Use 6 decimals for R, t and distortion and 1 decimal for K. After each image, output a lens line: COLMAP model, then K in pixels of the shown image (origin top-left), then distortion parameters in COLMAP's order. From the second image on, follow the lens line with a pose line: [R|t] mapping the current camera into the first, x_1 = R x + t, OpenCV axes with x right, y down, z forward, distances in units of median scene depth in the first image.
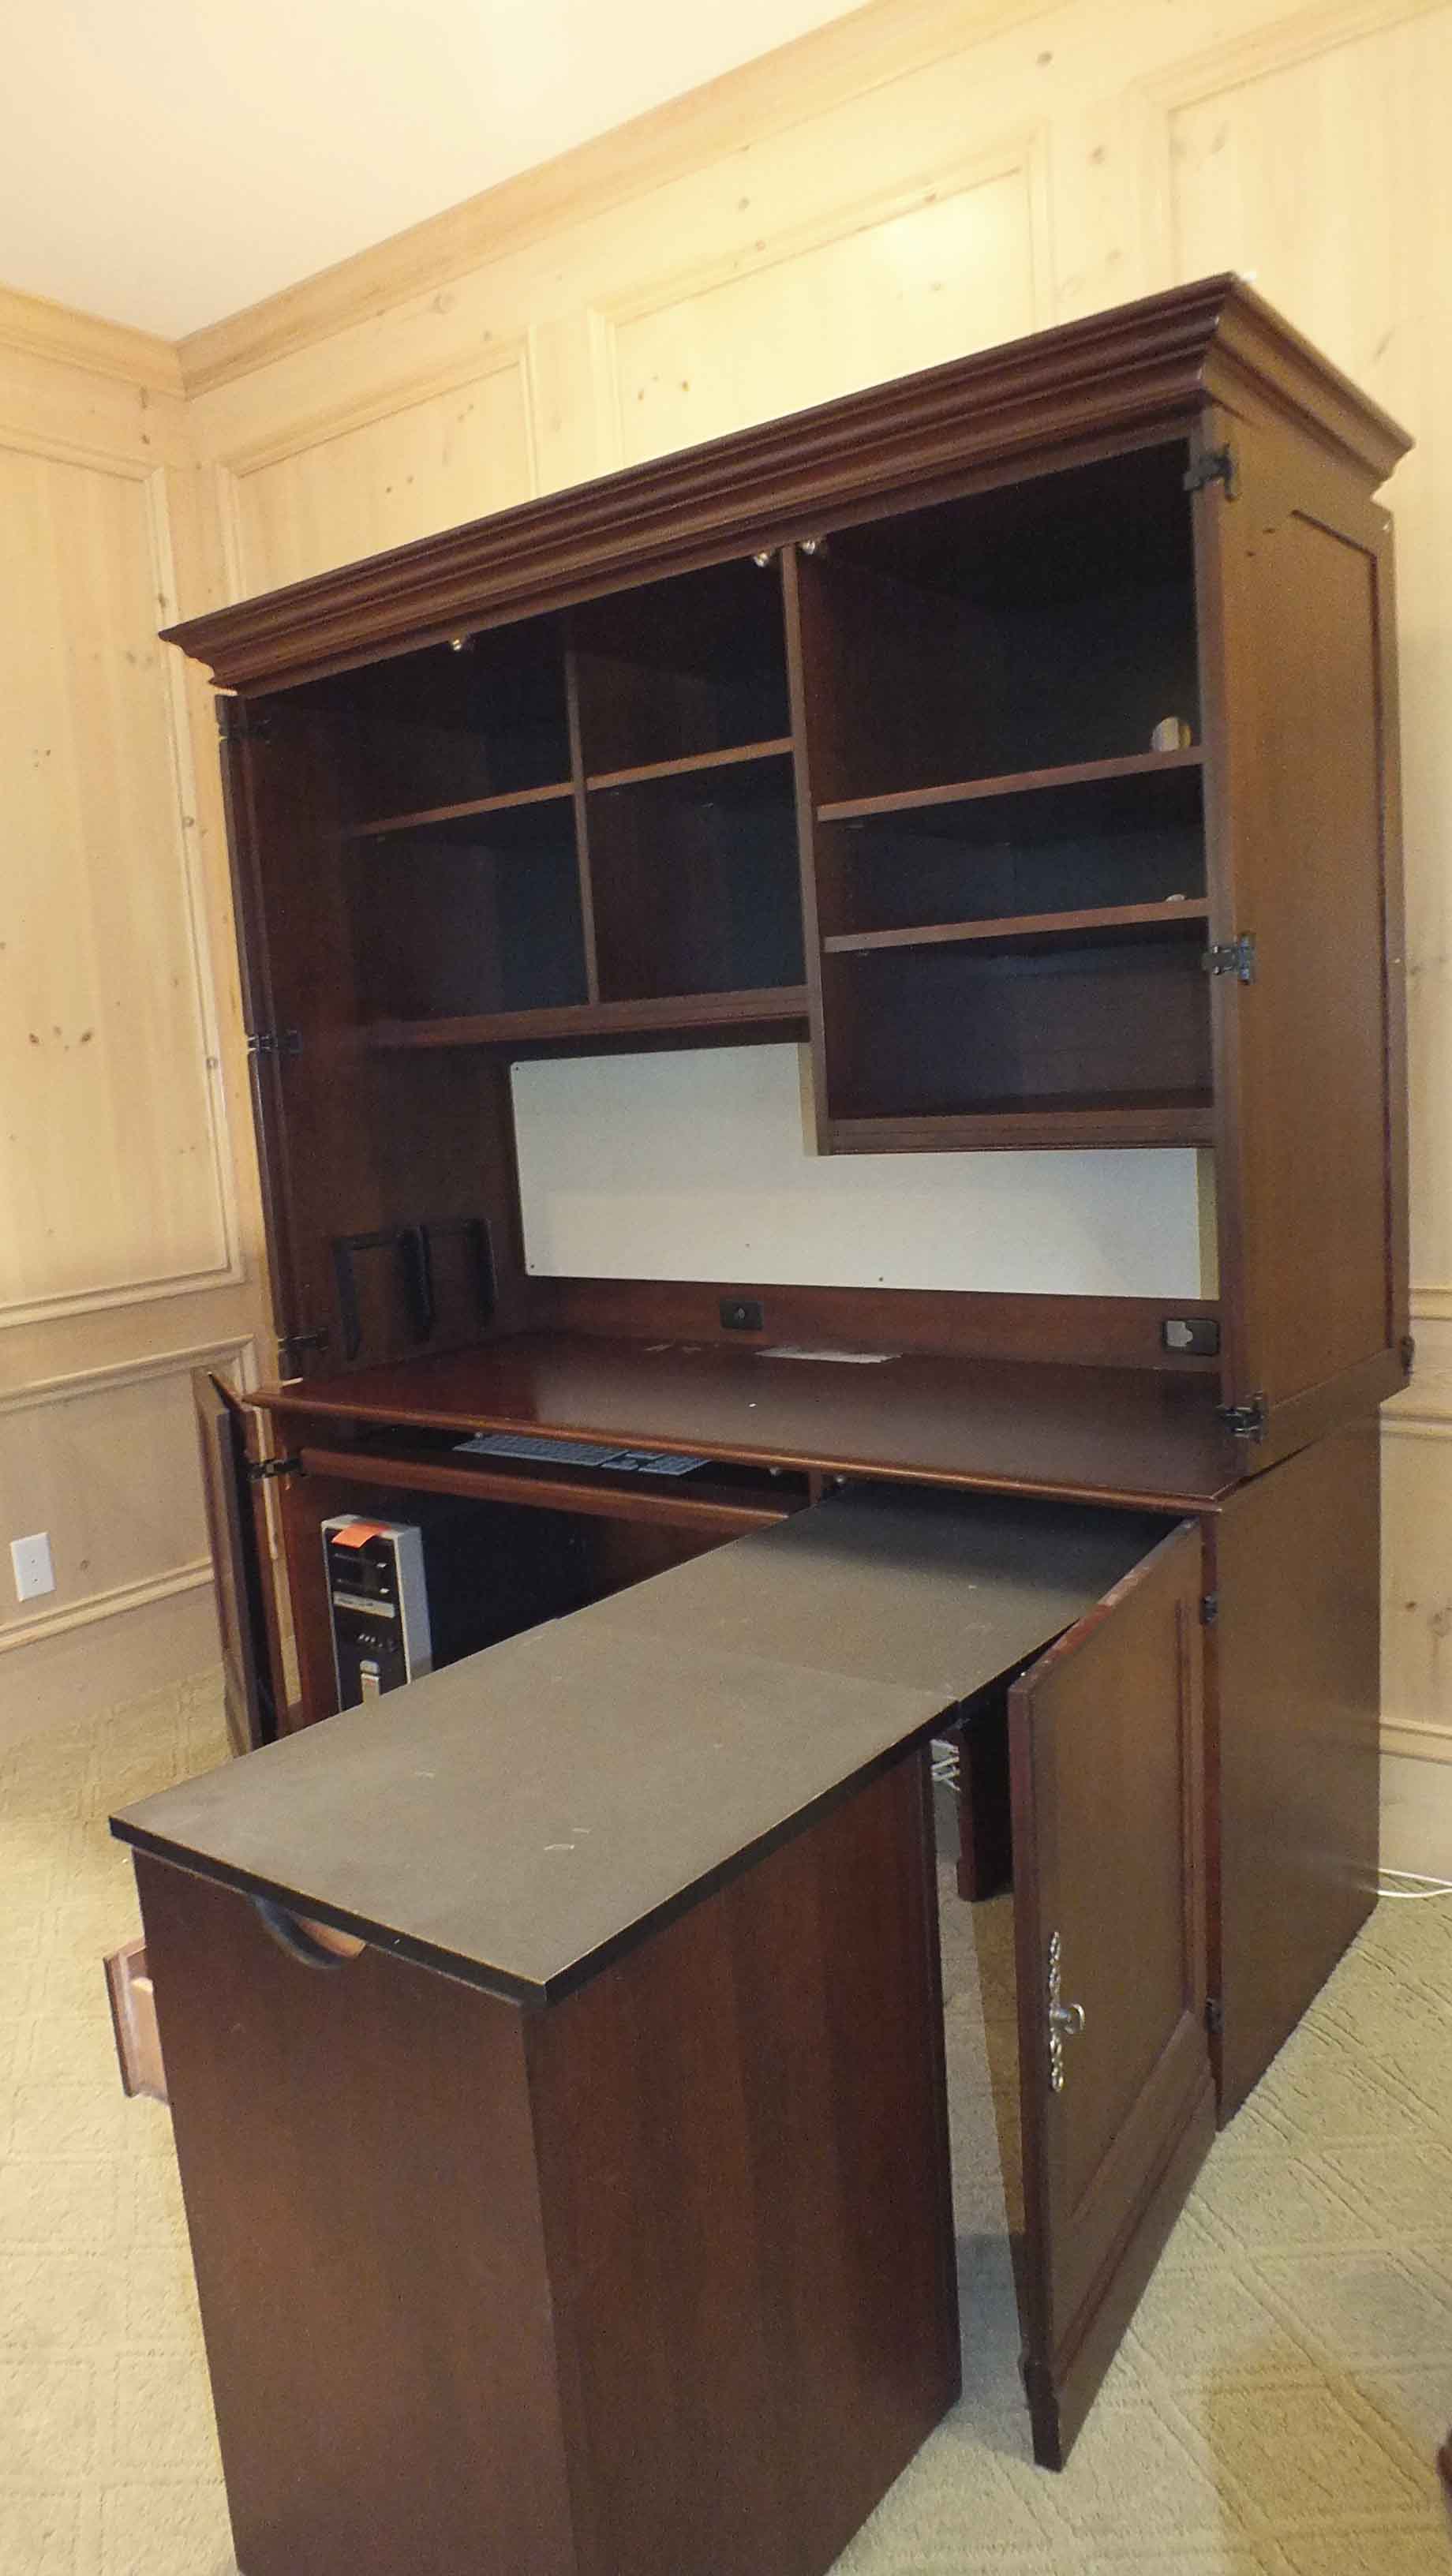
lens RADIAL K [[1682.5, 0, 734.9], [0, 1682.5, 1183.0], [0, 0, 1]] dist [-0.064402, 0.028112]
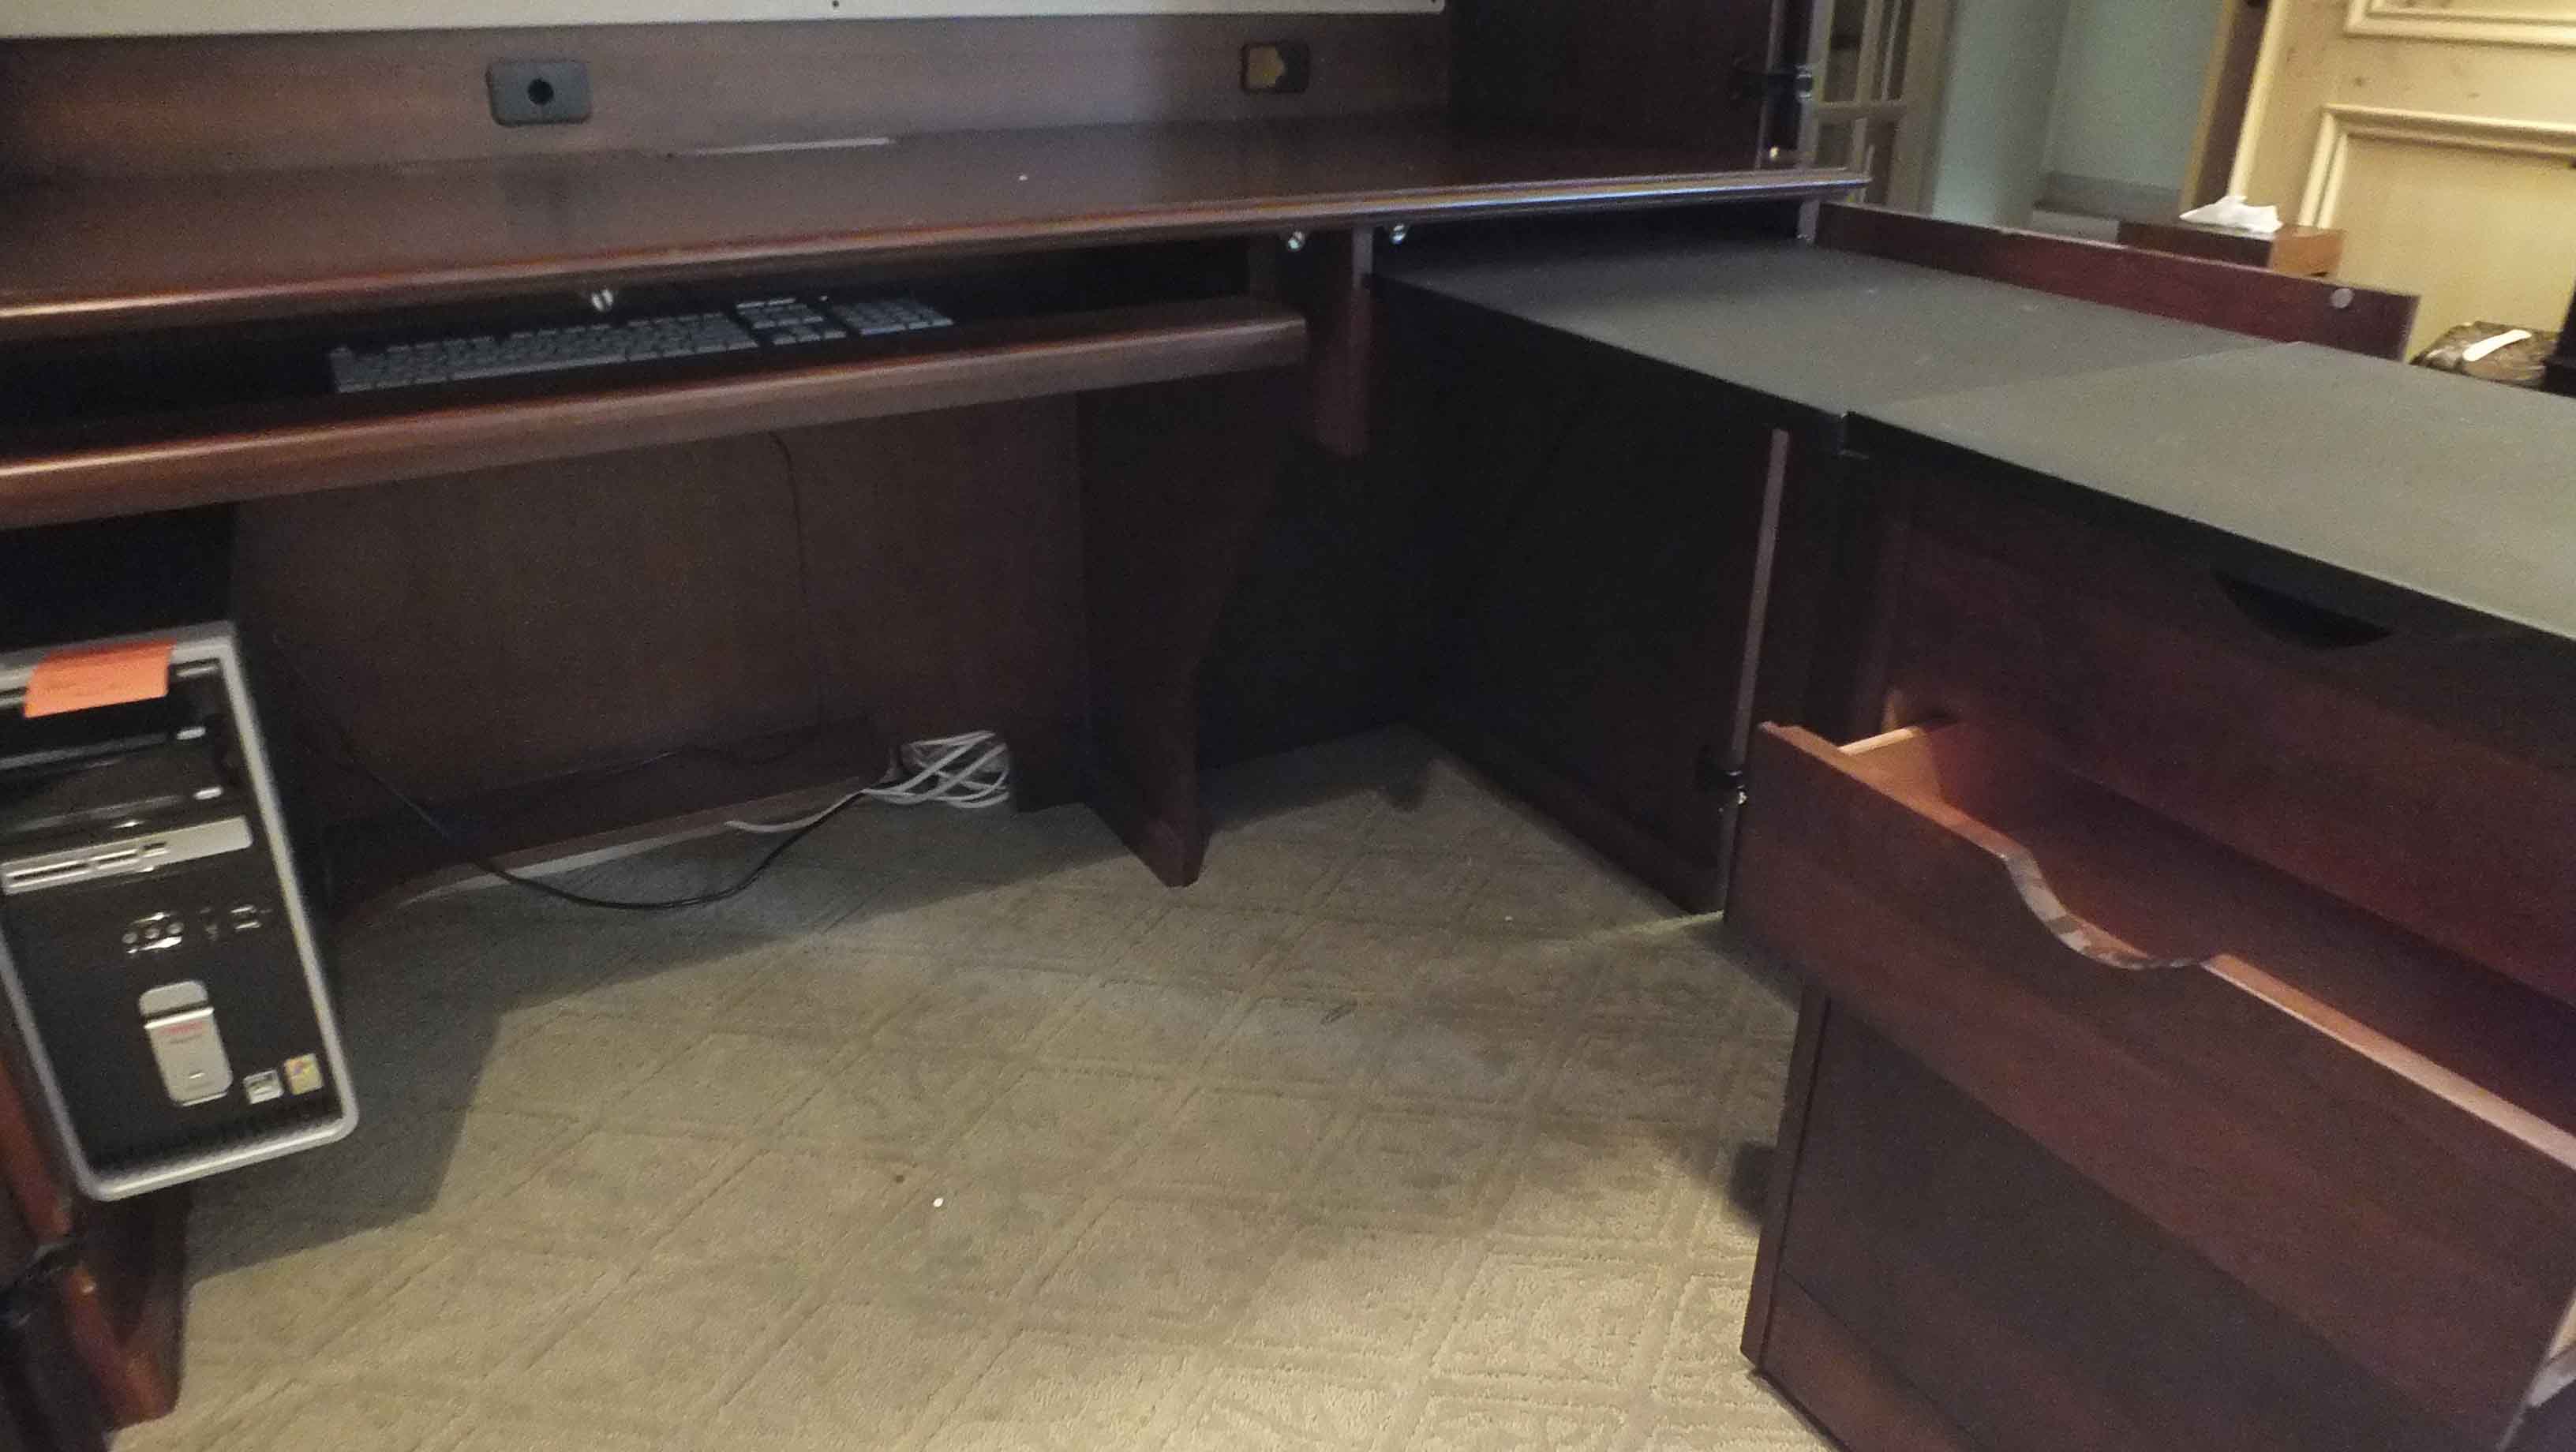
lens RADIAL K [[1682.5, 0, 1061.3], [0, 1682.5, 740.4], [0, 0, 1]] dist [-0.064402, 0.028112]
pose [[0.477859, -0.309081, 0.822265, -0.419519], [0.062965, 0.945699, 0.318887, 0.116205], [-0.876177, -0.100609, 0.471372, 0.620707]]
